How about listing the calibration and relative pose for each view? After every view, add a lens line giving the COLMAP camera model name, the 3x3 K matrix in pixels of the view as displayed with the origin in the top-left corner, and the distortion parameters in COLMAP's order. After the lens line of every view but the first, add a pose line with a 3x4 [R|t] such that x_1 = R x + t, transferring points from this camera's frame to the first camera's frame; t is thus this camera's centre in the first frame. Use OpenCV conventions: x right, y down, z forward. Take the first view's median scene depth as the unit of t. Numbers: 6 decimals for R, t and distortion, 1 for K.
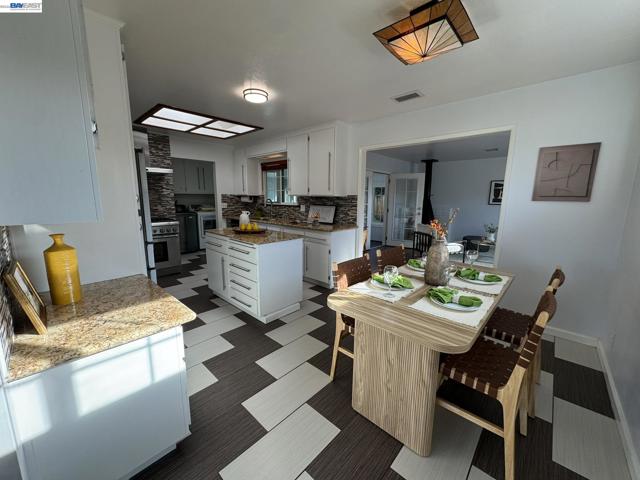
lens RADIAL K [[257.0, 0, 320.7], [0, 257.0, 239.4], [0, 0, 1]] dist [-0.001957, 0.001045]
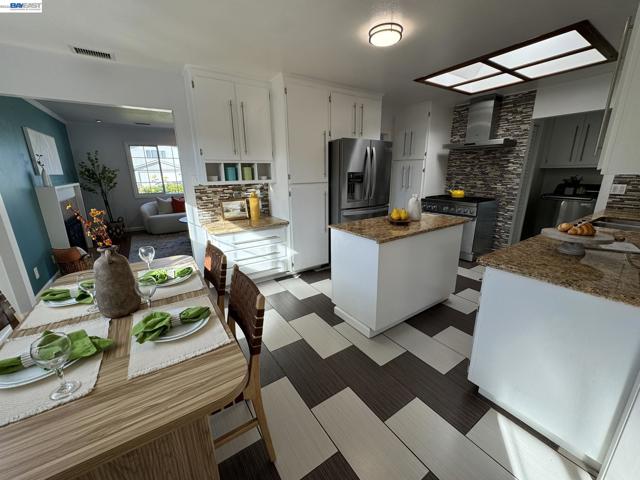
lens RADIAL K [[257.0, 0, 320.9], [0, 257.0, 240.8], [0, 0, 1]] dist [-0.001957, 0.001045]
pose [[-0.234169, 0.249357, -0.939673, 0.366407], [-0.151058, 0.945477, 0.288541, -0.110091], [0.960389, 0.209512, -0.183734, 0.633960]]
